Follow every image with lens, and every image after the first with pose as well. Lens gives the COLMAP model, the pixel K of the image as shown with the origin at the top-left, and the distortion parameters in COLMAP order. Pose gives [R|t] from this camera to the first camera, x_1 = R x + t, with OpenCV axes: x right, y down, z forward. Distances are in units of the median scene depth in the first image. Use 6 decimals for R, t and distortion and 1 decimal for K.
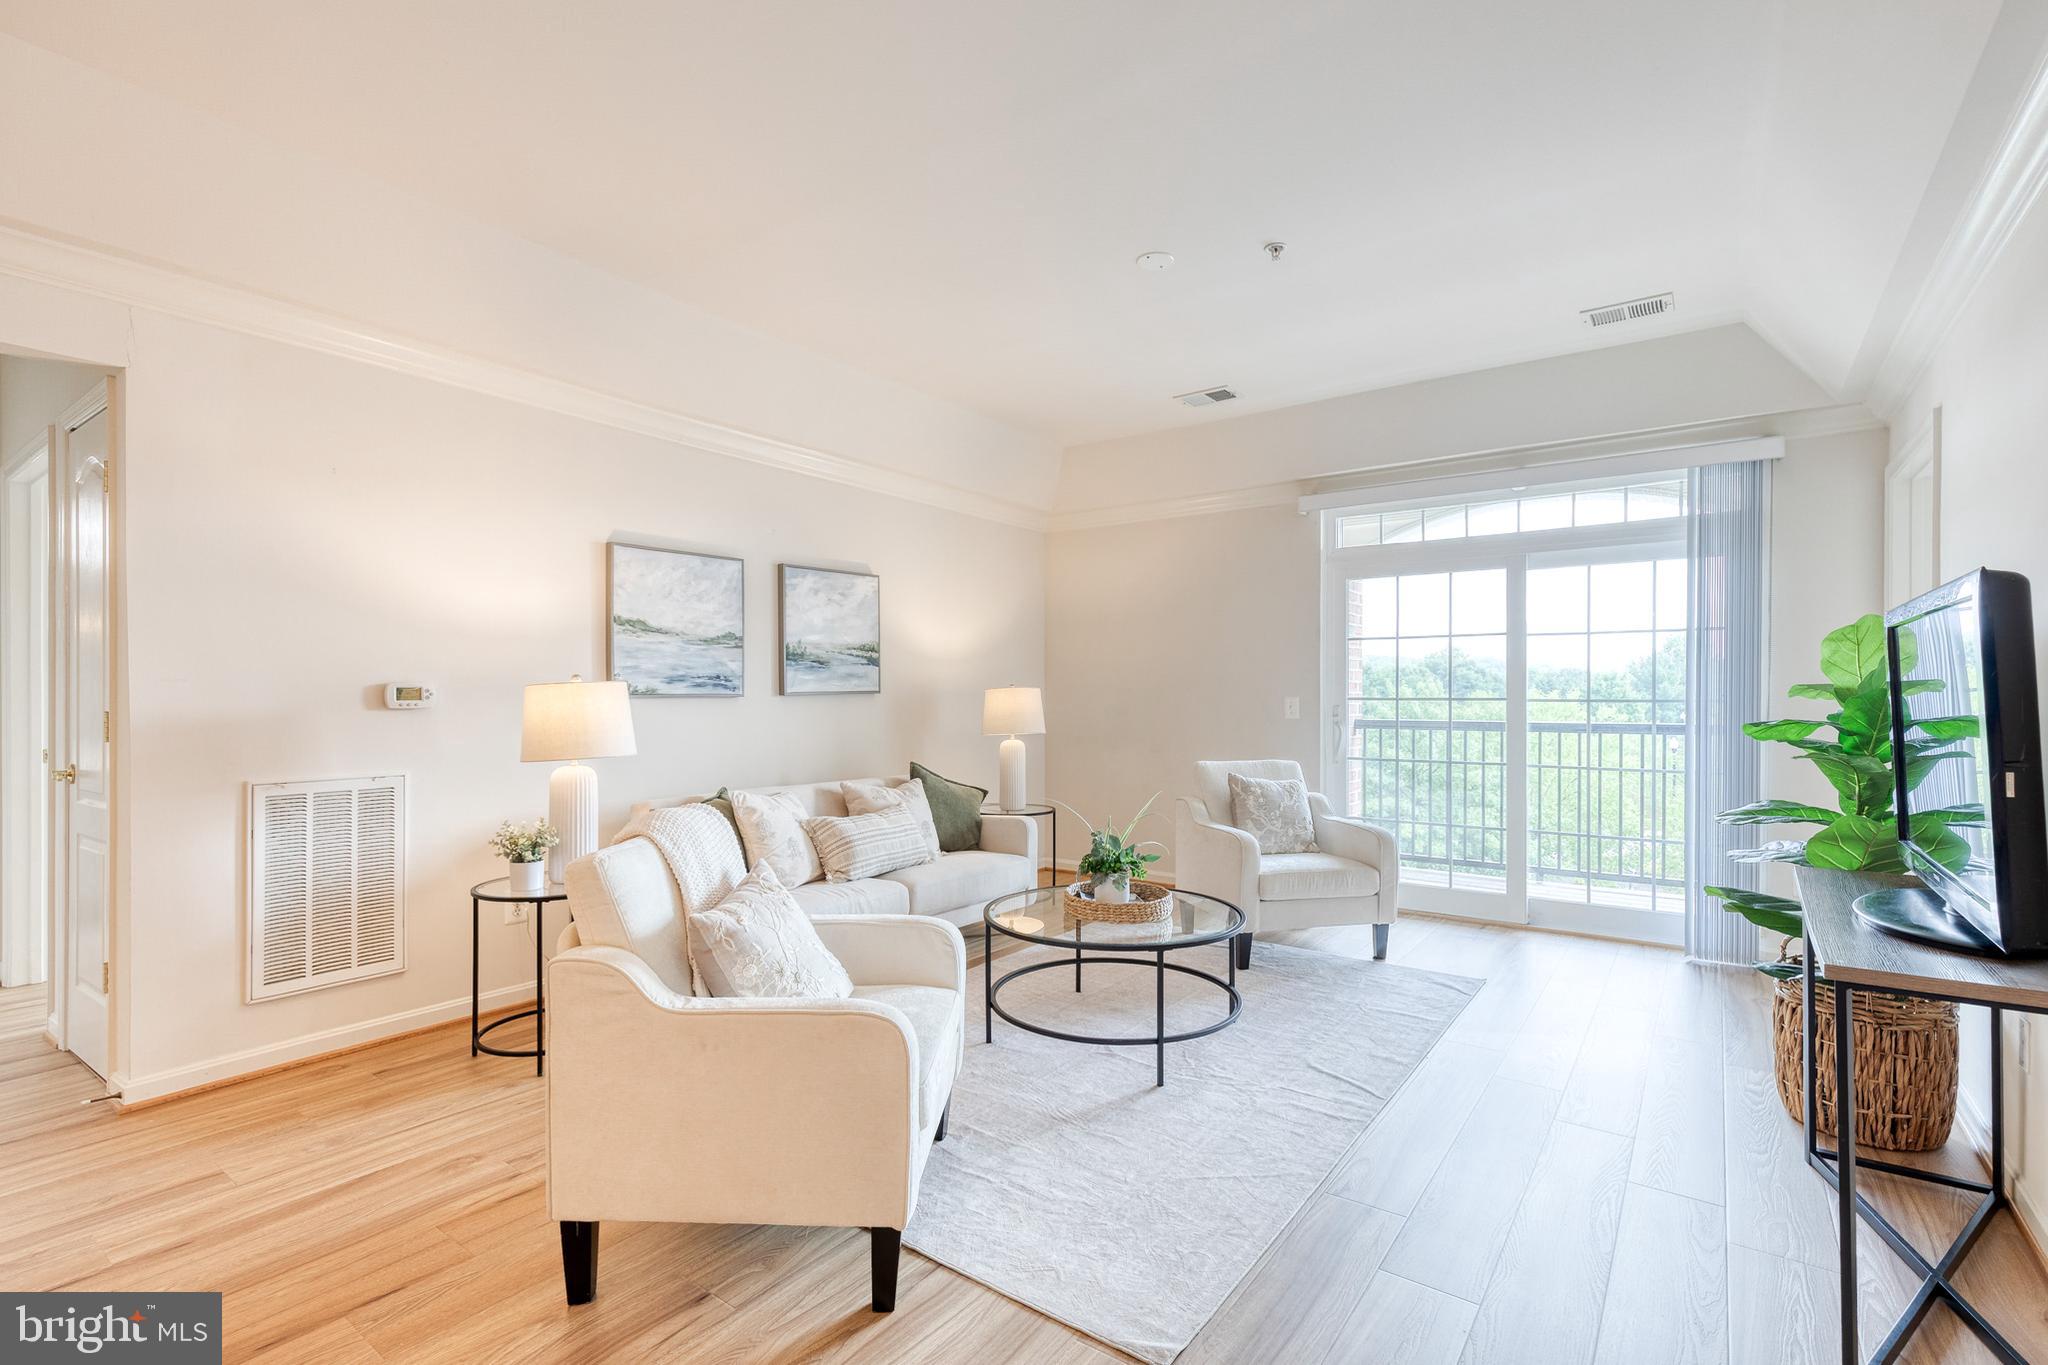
lens RADIAL K [[925.5, 0, 1059.6], [0, 925.5, 679.6], [0, 0, 1]] dist [0.005497, 0.000531]
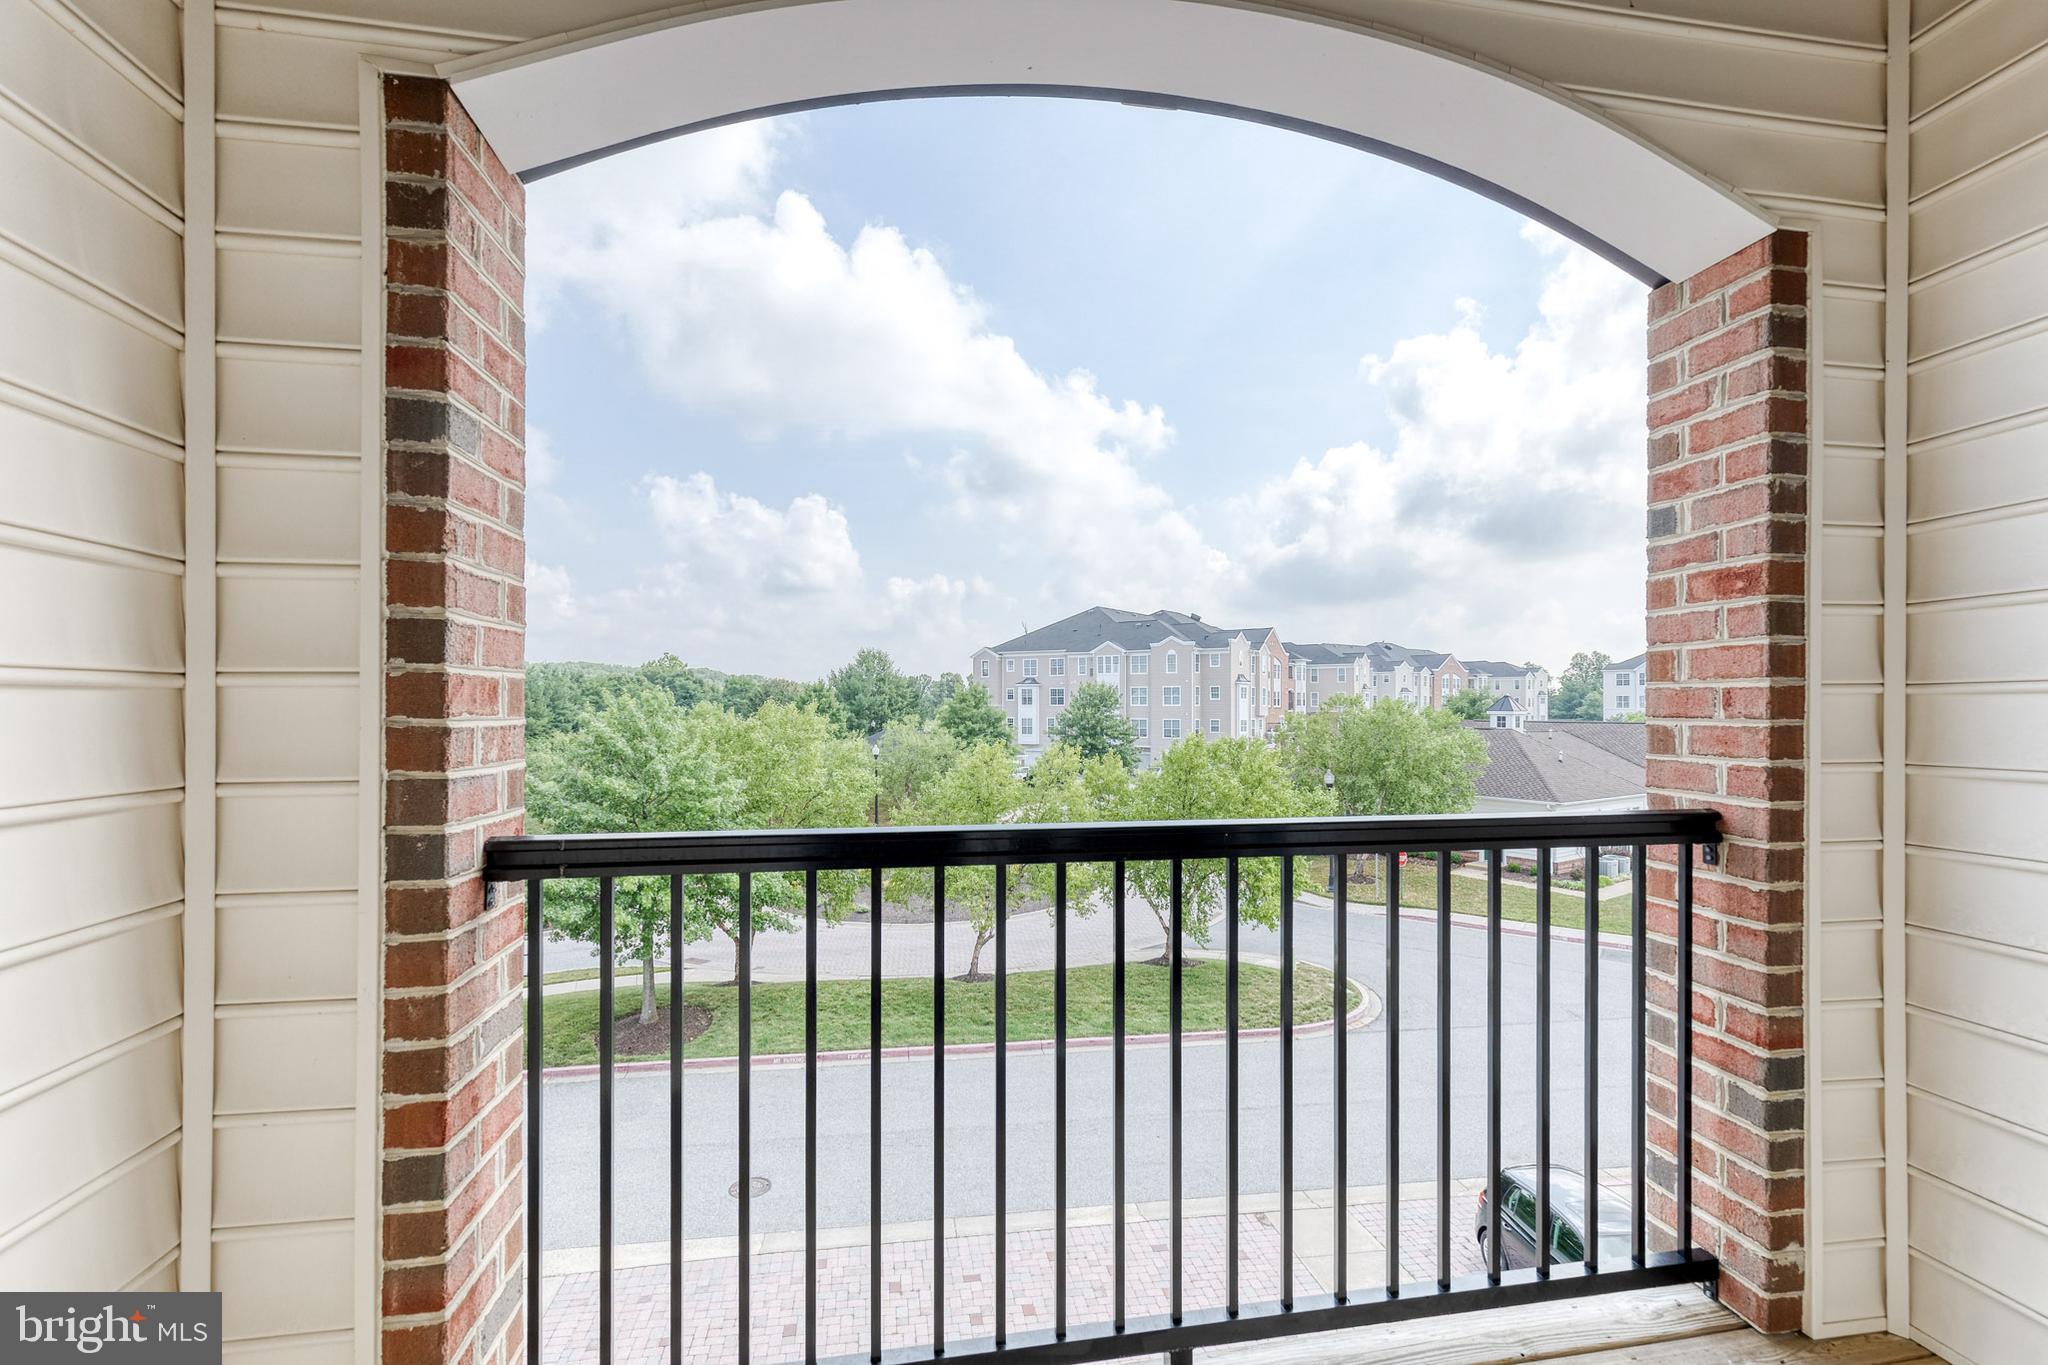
lens RADIAL K [[906.3, 0, 1044.2], [0, 906.3, 678.5], [0, 0, 1]] dist [0.002796, -0.000039]
pose [[0.697714, 0.021939, 0.716041, 0.371608], [-0.012899, 0.999754, -0.018063, 0.006682], [-0.716261, 0.003367, 0.697825, 1.091508]]
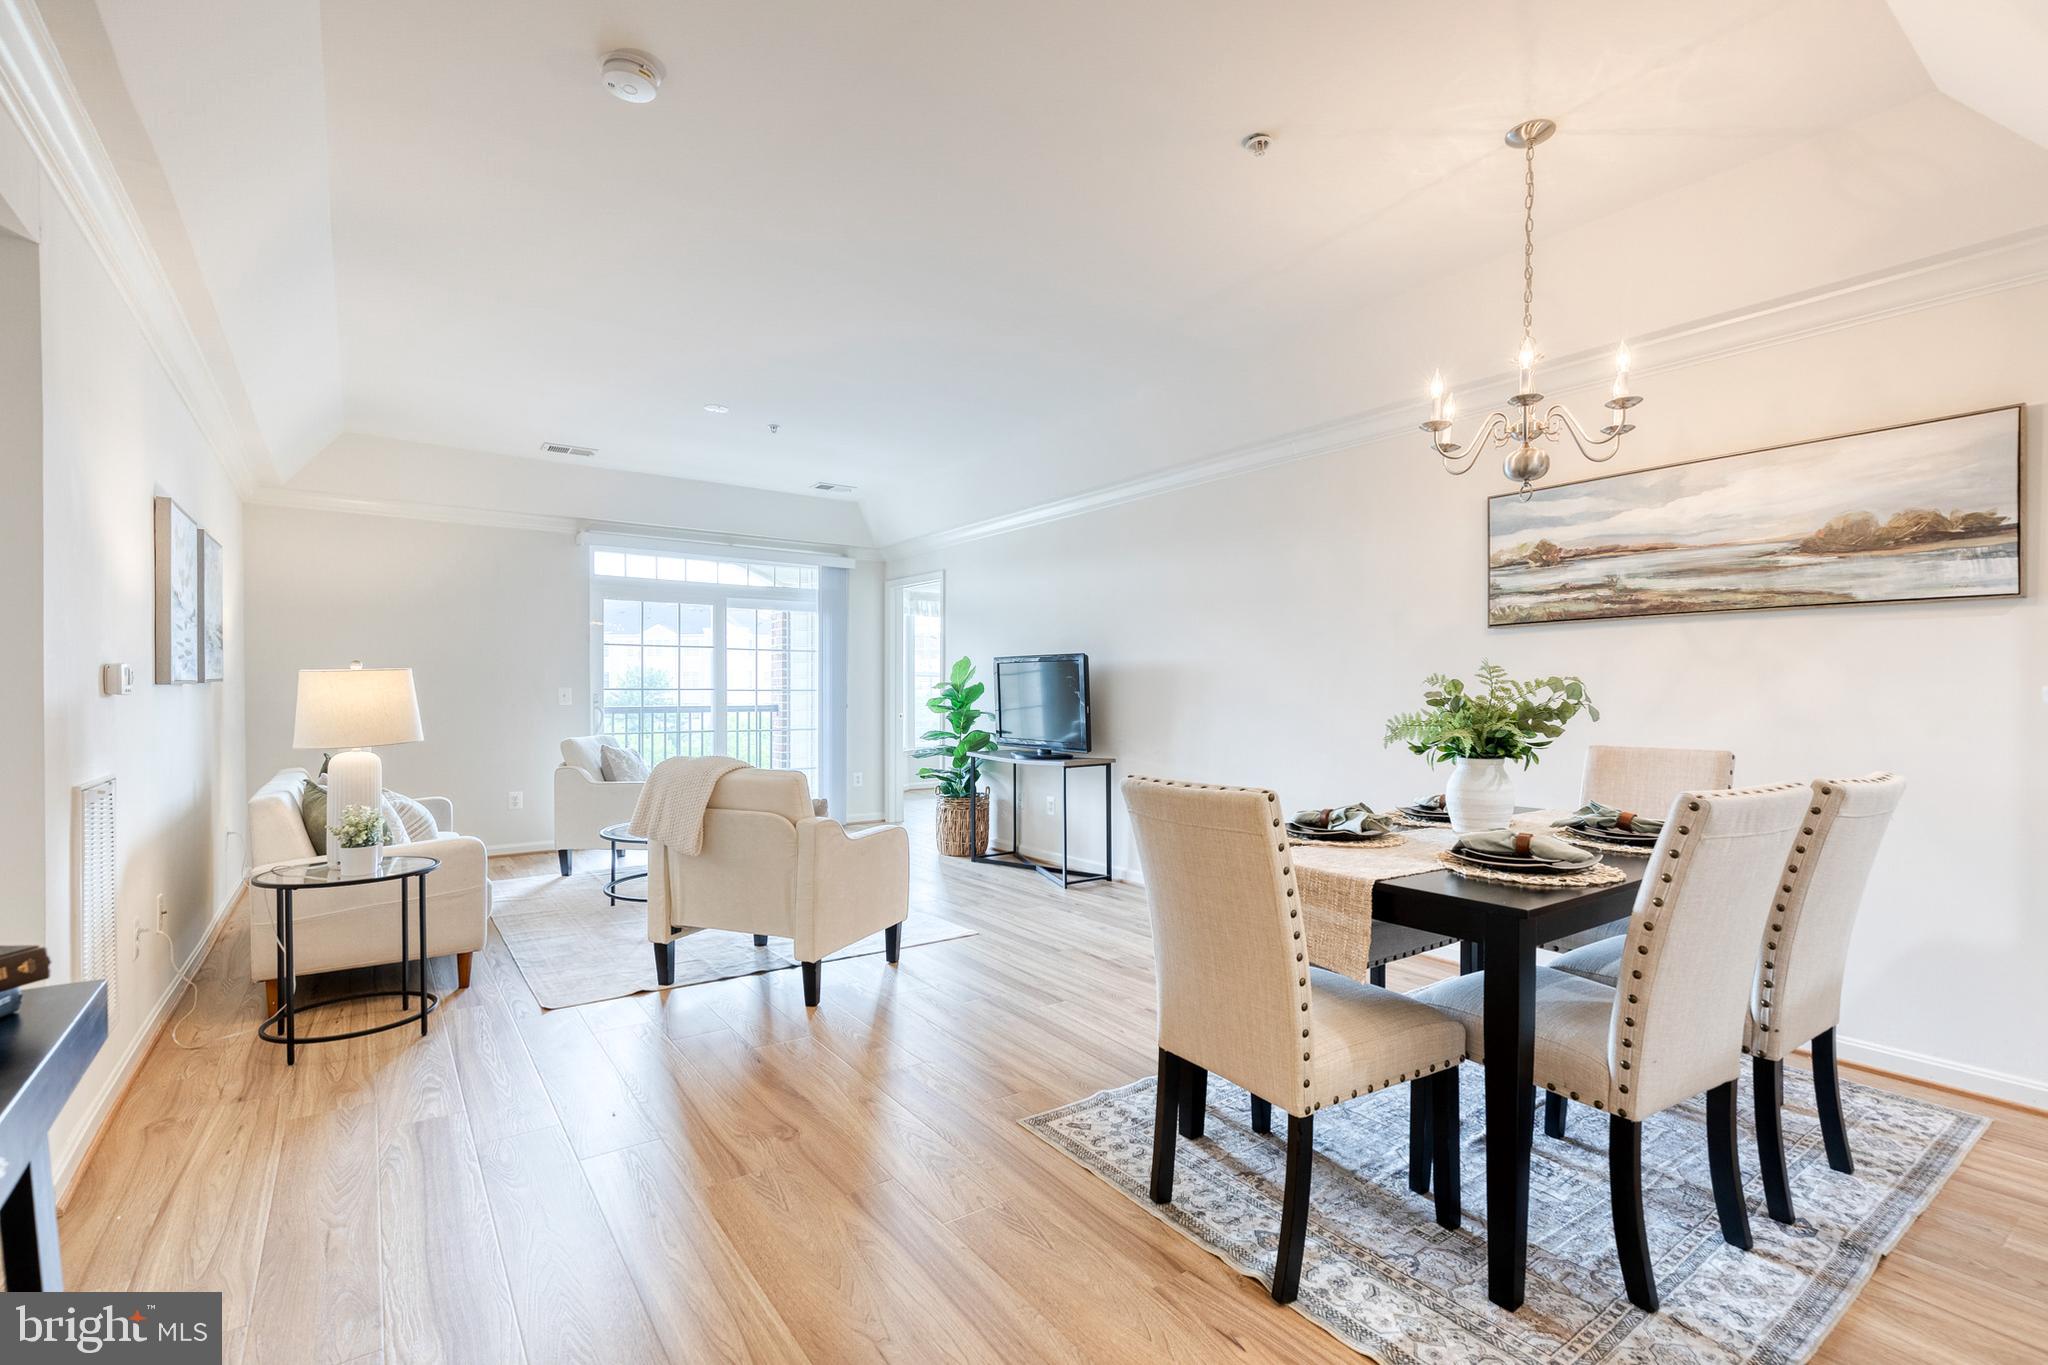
lens RADIAL K [[921.6, 0, 1044.8], [0, 921.6, 702.6], [0, 0, 1]] dist [0.003755, 0.000600]
pose [[0.302014, -0.008567, 0.953265, -0.849890], [-0.022423, 0.999619, 0.016088, 0.005578], [-0.953040, -0.026234, 0.301707, 0.001592]]
